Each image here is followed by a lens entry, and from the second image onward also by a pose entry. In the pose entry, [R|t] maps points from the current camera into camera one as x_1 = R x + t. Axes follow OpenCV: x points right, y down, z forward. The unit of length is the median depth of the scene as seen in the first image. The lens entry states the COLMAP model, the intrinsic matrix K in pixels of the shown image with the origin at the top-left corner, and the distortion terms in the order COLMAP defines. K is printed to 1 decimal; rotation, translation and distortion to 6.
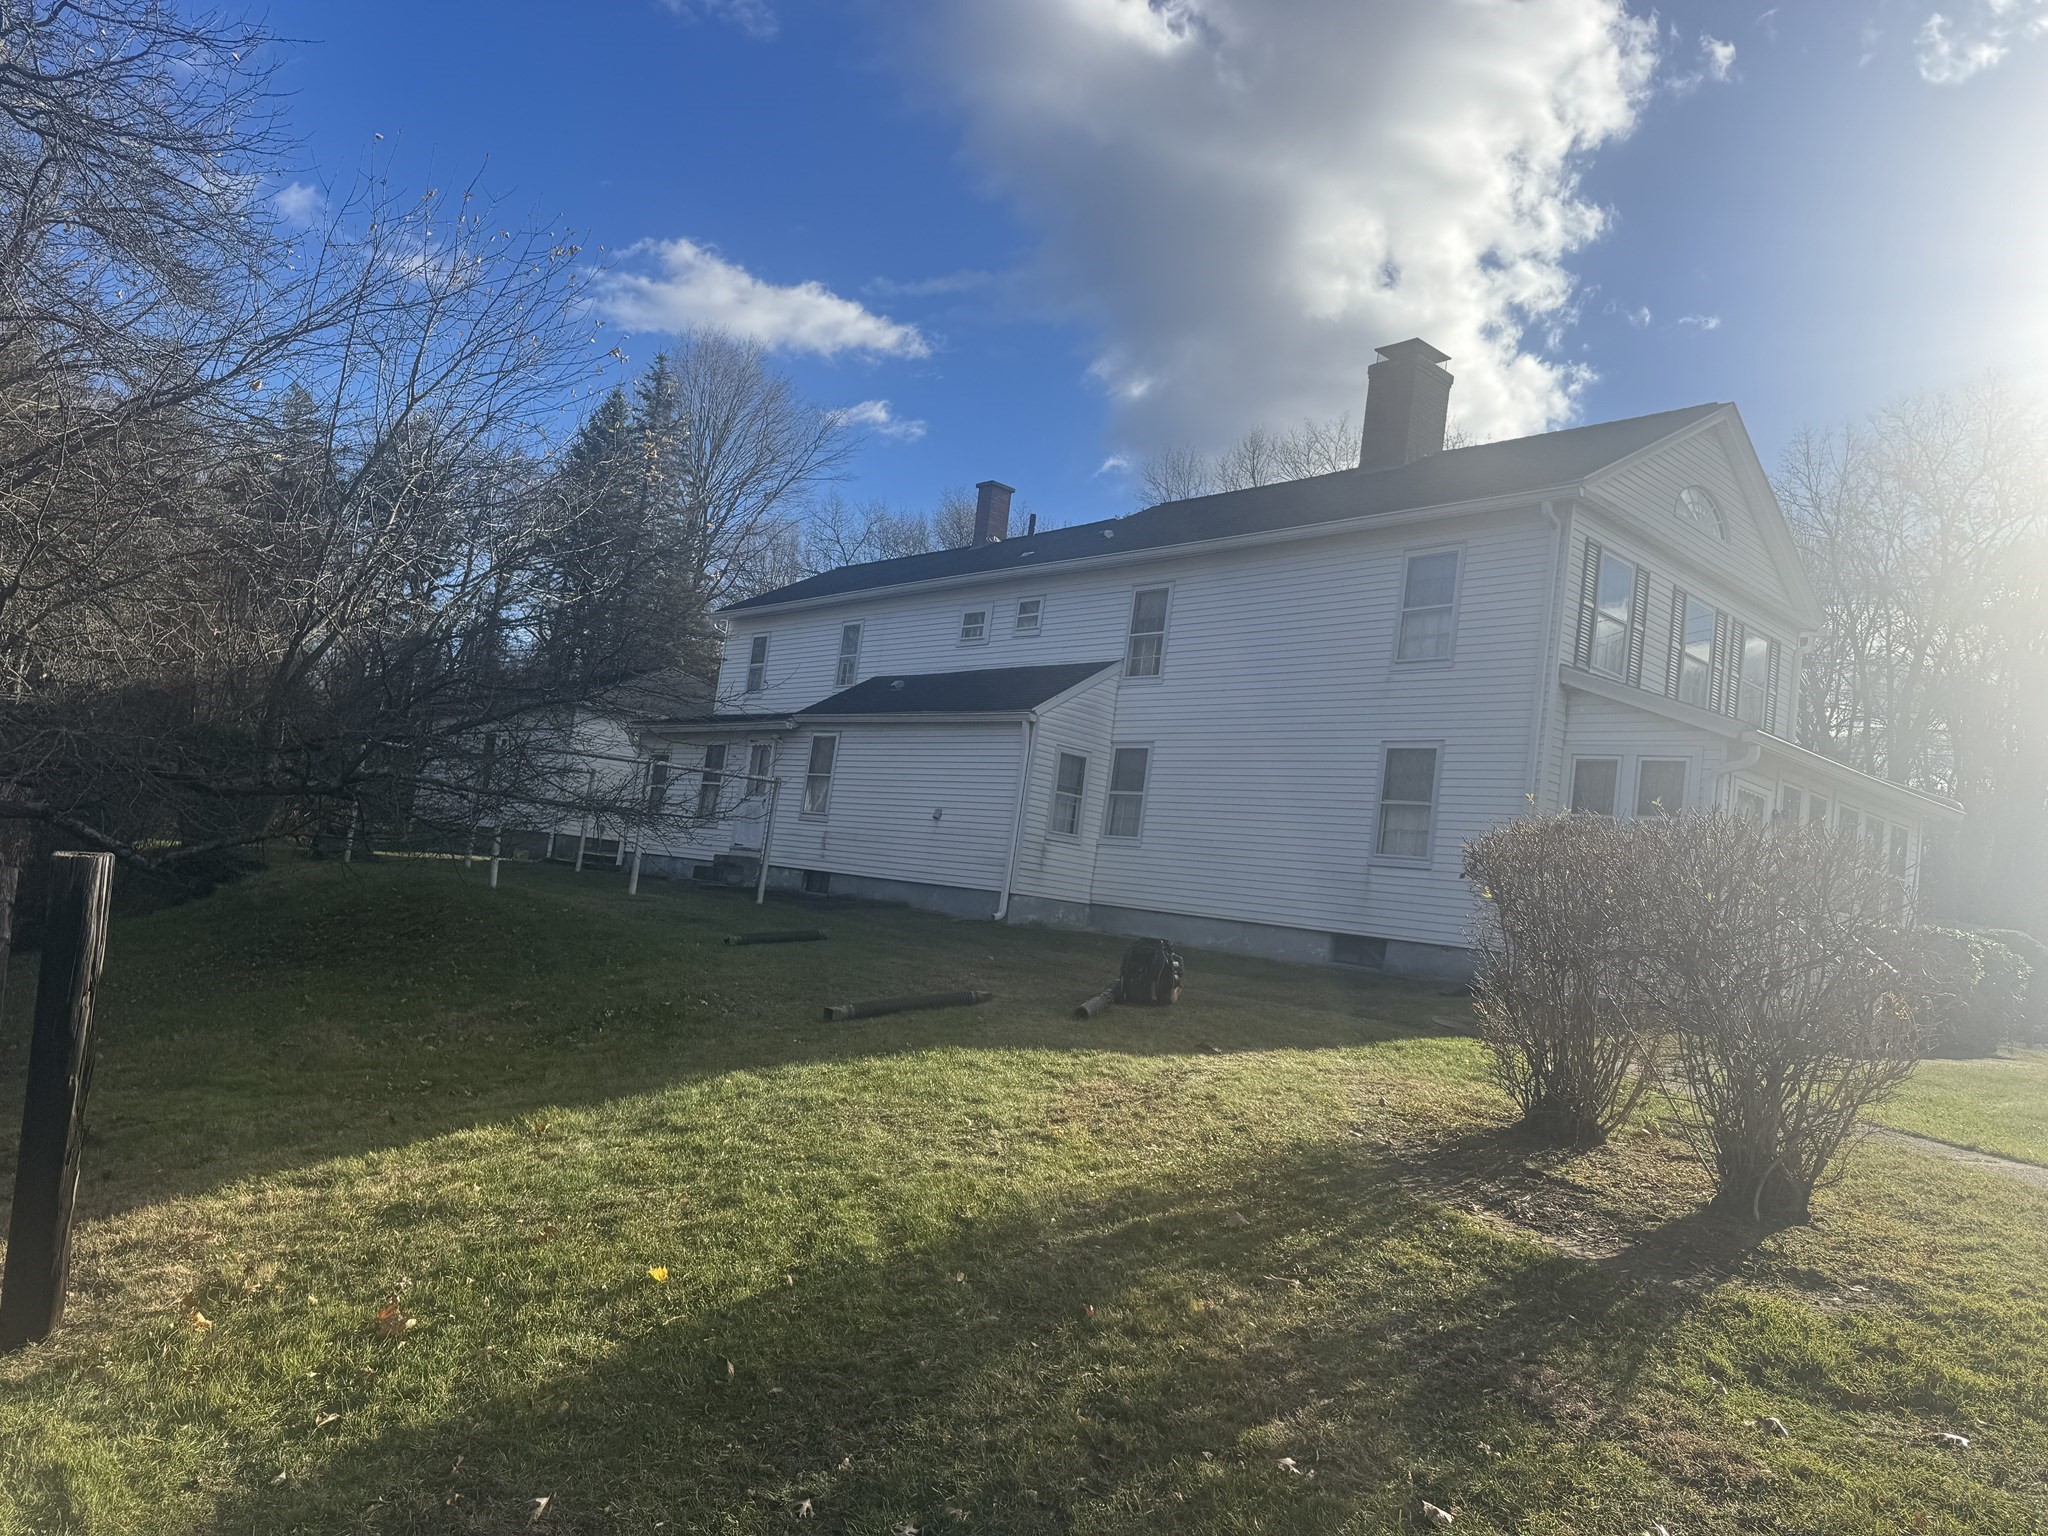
lens RADIAL K [[1431.6, 0, 1028.7], [0, 1431.6, 770.9], [0, 0, 1]] dist [0.093675, -0.083339]
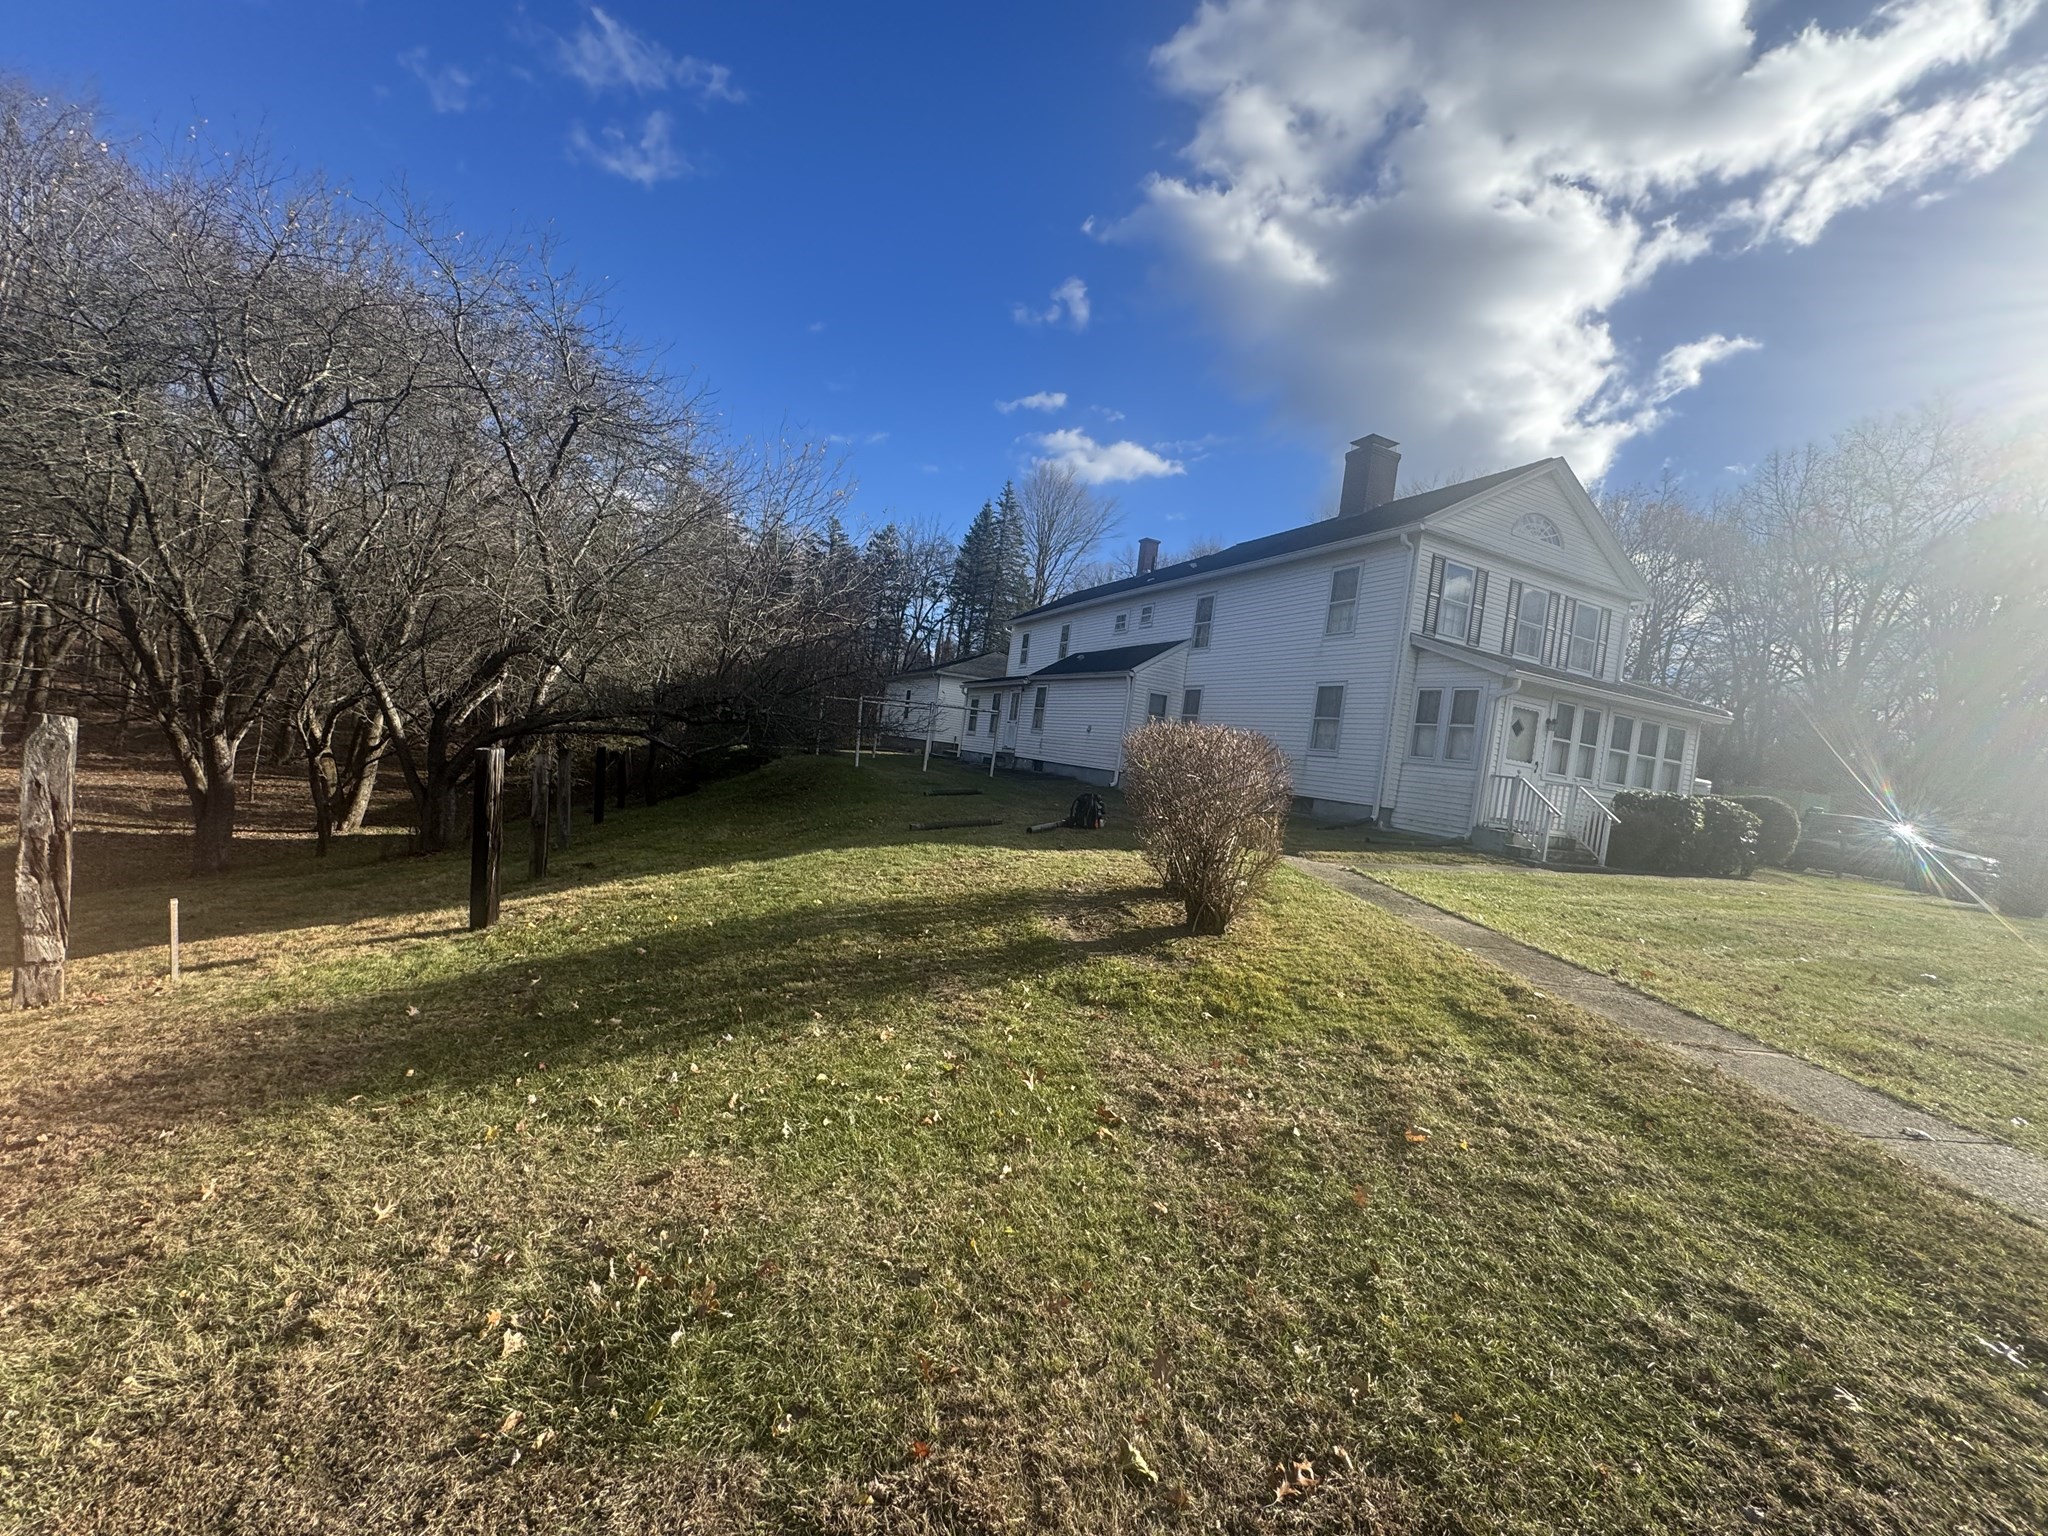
lens RADIAL K [[817.9, 0, 1022.8], [0, 817.9, 765.5], [0, 0, 1]] dist [-0.002095, 0.000111]
pose [[0.955896, -0.002164, -0.293699, 0.196547], [0.024203, 0.997152, 0.071427, 0.000988], [0.292708, -0.075385, 0.953226, -0.036458]]
